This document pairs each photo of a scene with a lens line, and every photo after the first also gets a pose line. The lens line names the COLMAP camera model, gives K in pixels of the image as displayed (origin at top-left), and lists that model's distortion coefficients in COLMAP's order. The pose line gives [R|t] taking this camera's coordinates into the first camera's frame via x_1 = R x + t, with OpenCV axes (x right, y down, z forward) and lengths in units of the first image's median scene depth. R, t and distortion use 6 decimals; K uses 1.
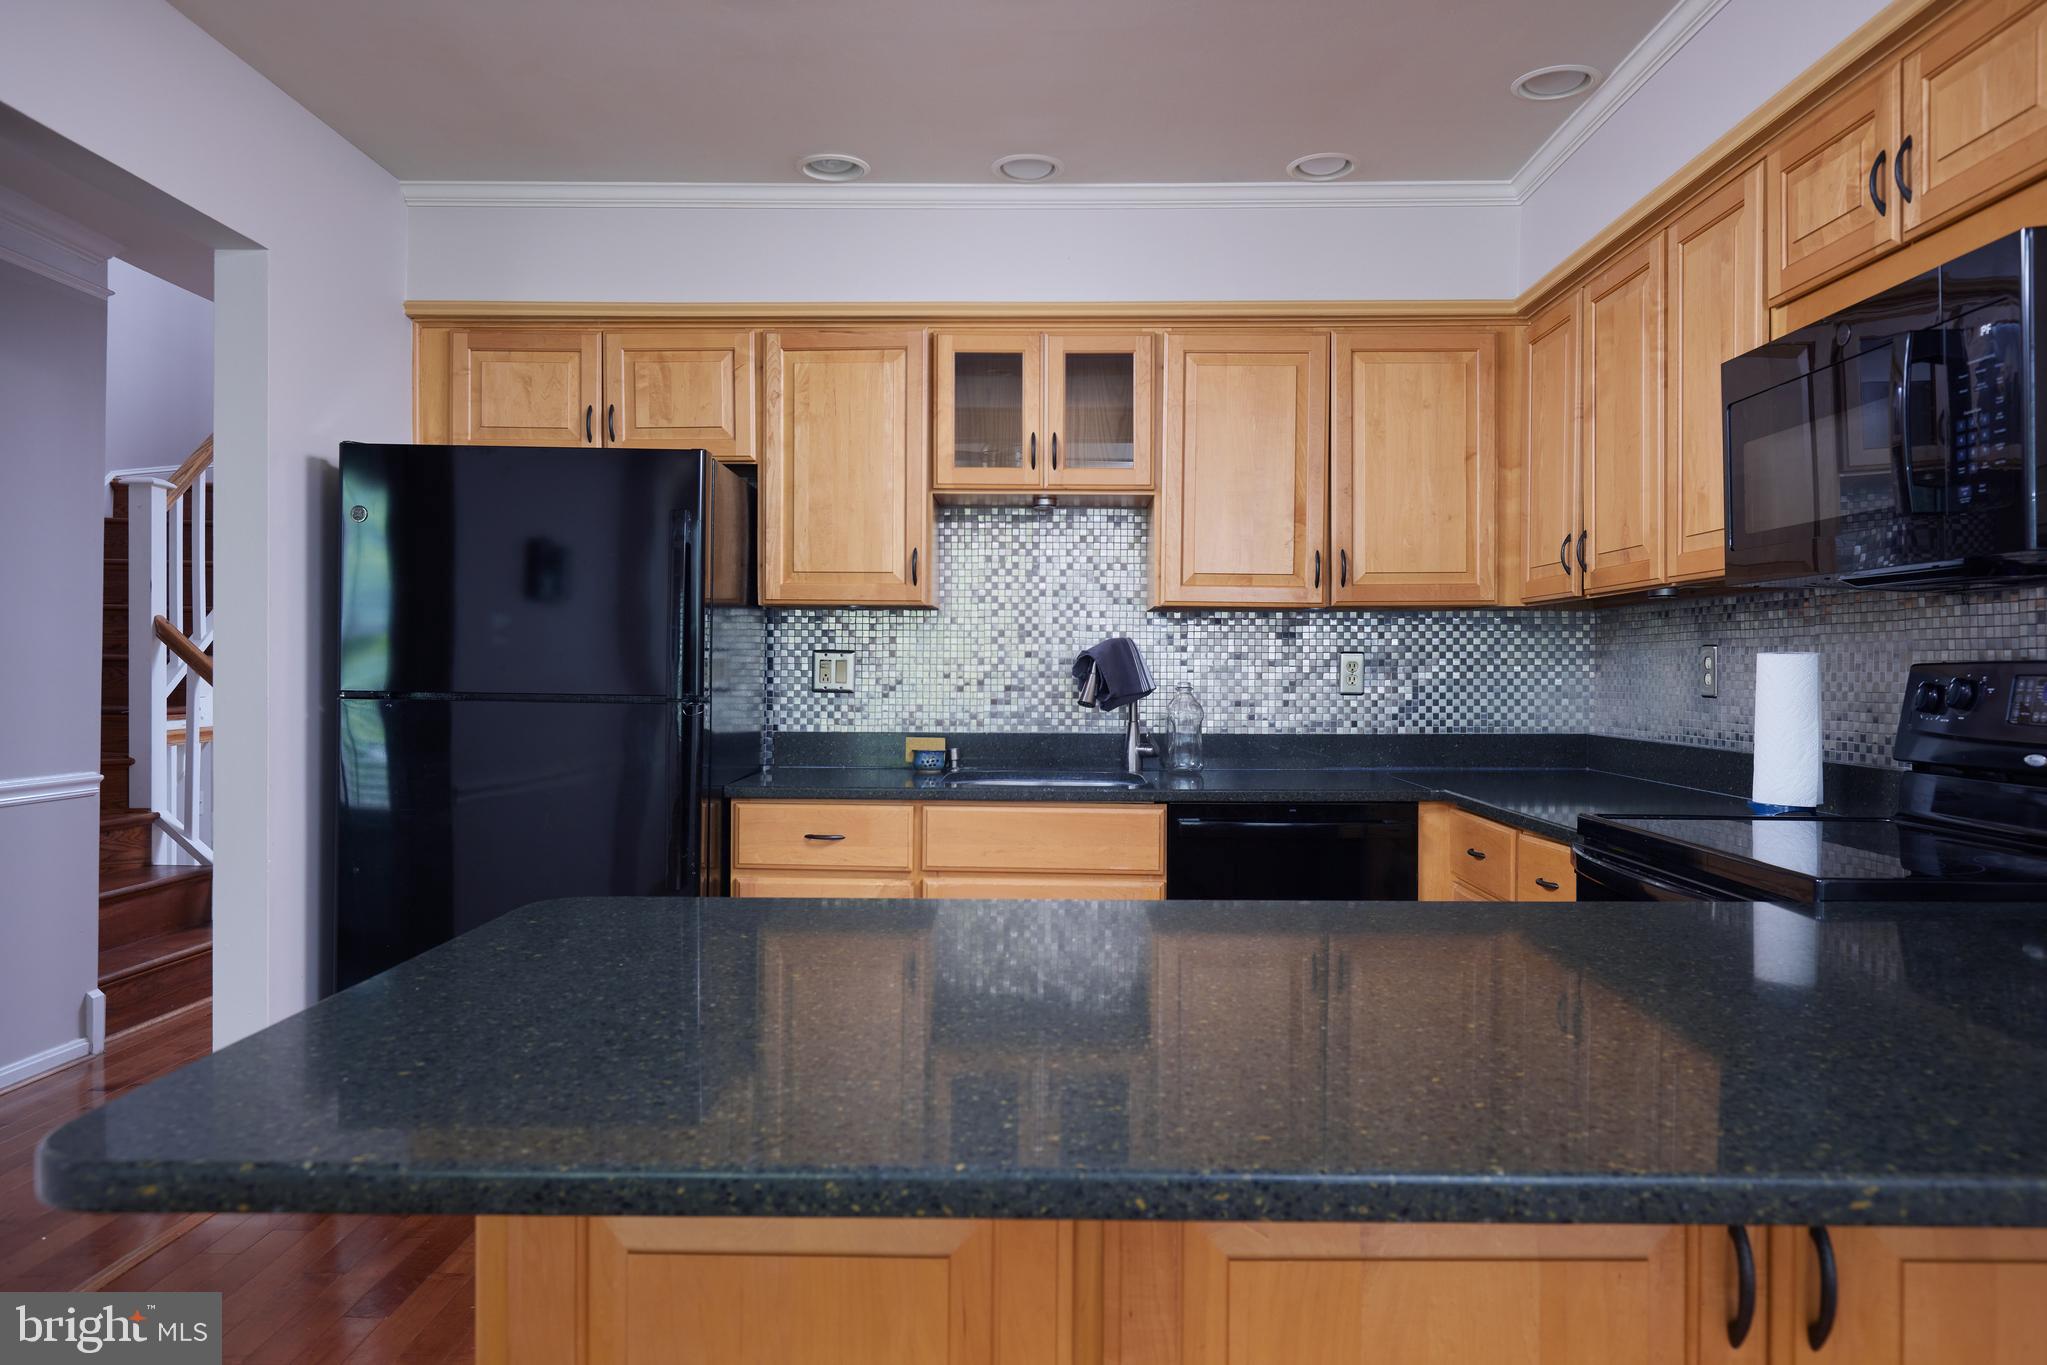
lens RADIAL K [[1365.1, 0, 1028.0], [0, 1365.1, 677.6], [0, 0, 1]] dist [0.003380, 0.000979]
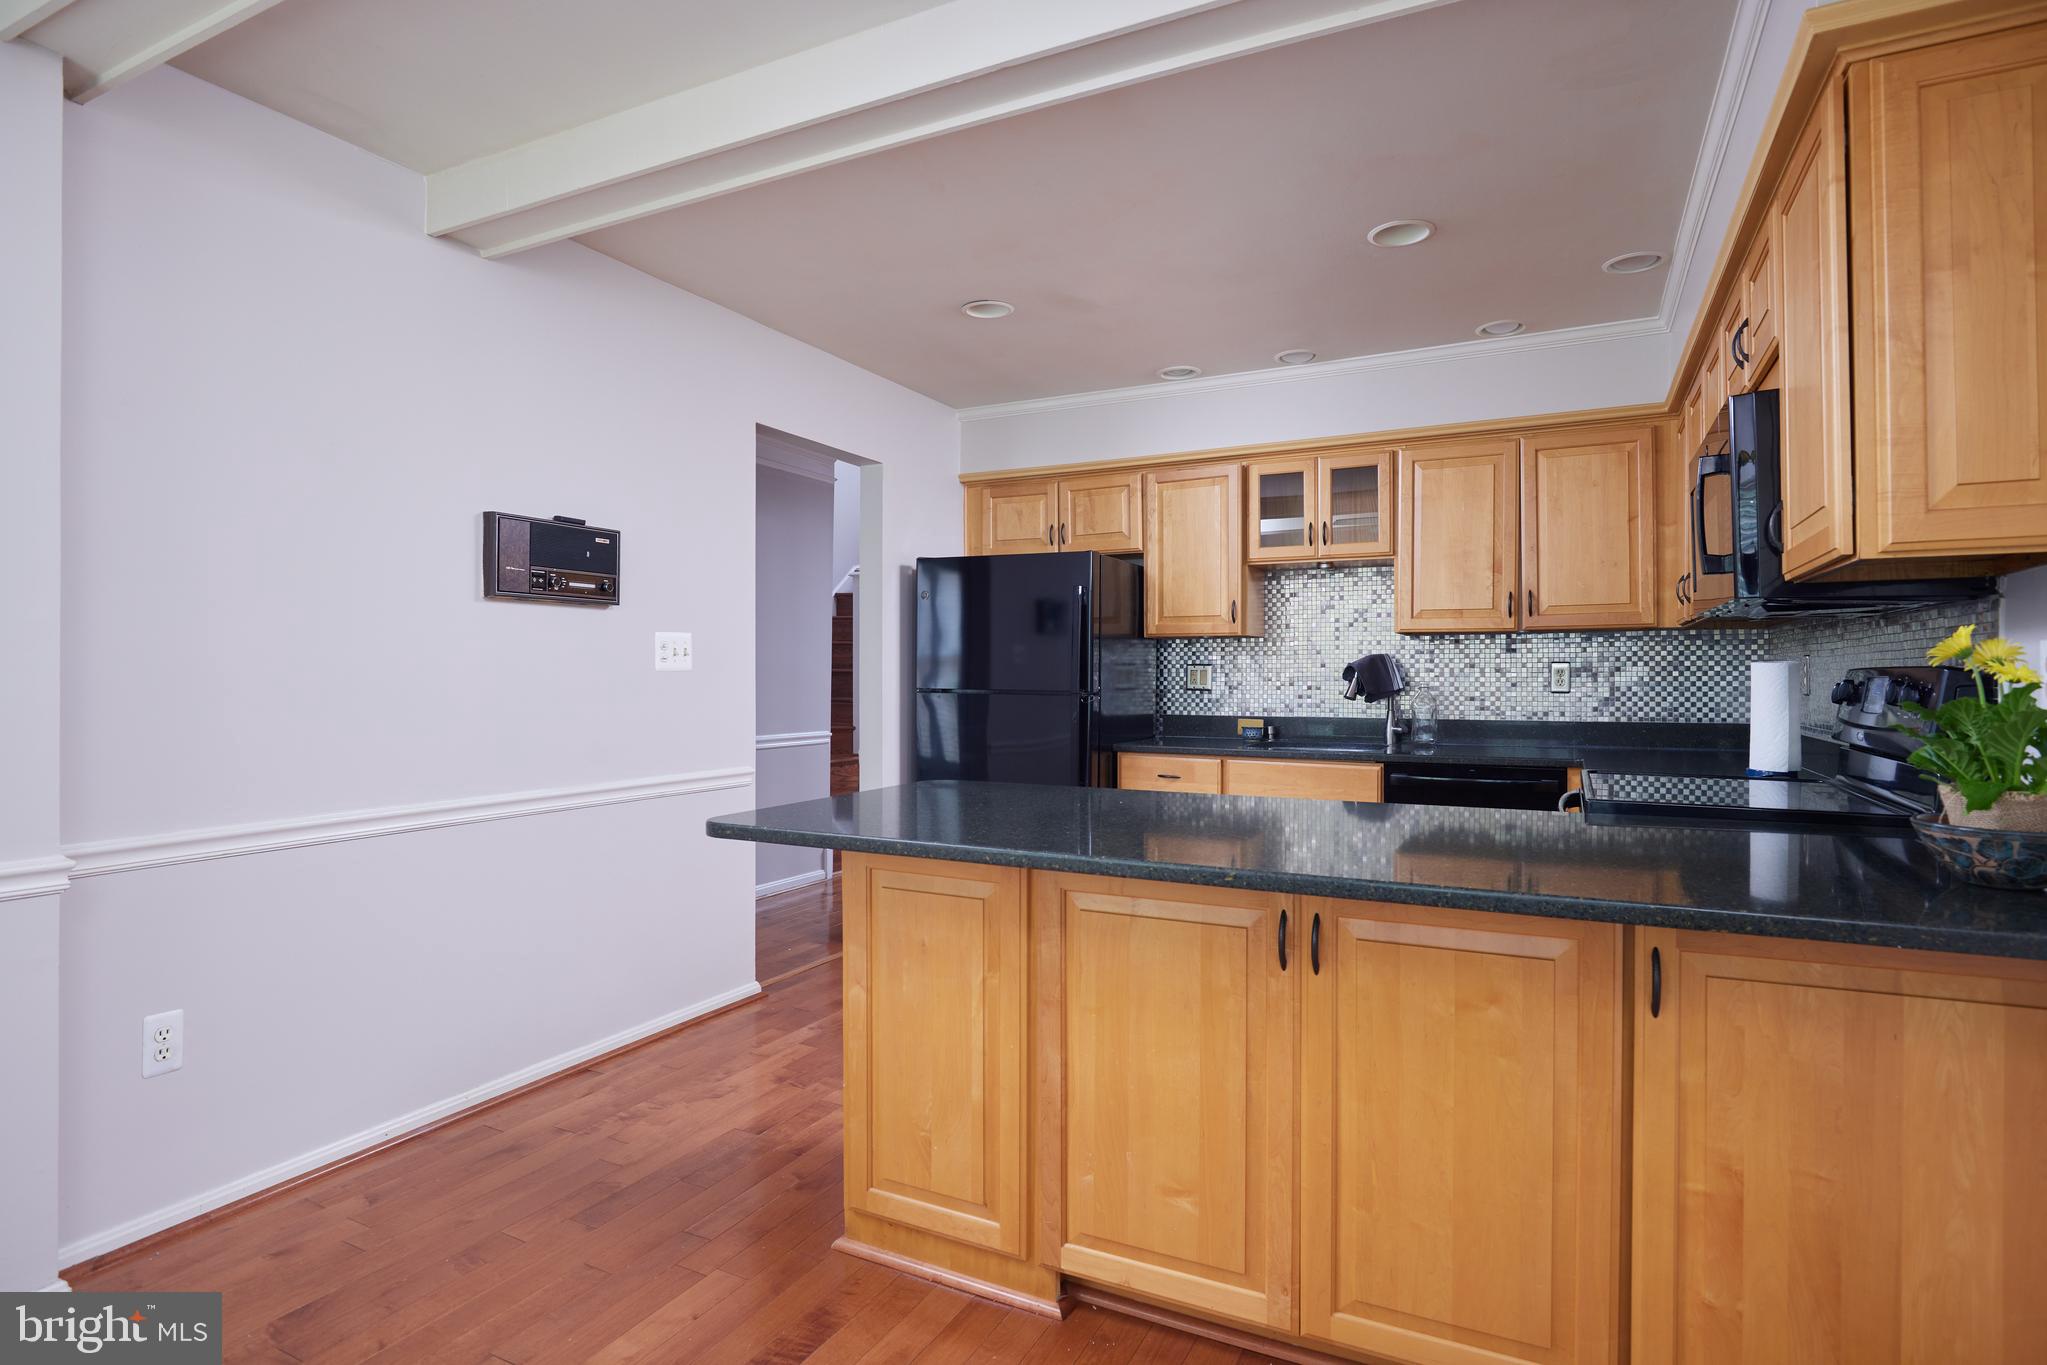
lens RADIAL K [[1043.0, 0, 1028.7], [0, 1043.0, 689.0], [0, 0, 1]] dist [-0.025228, 0.003740]
pose [[0.894444, 0.001562, -0.447178, 0.233759], [0.000676, 0.999988, 0.004846, 0.003196], [0.447180, -0.004637, 0.894432, -0.188492]]
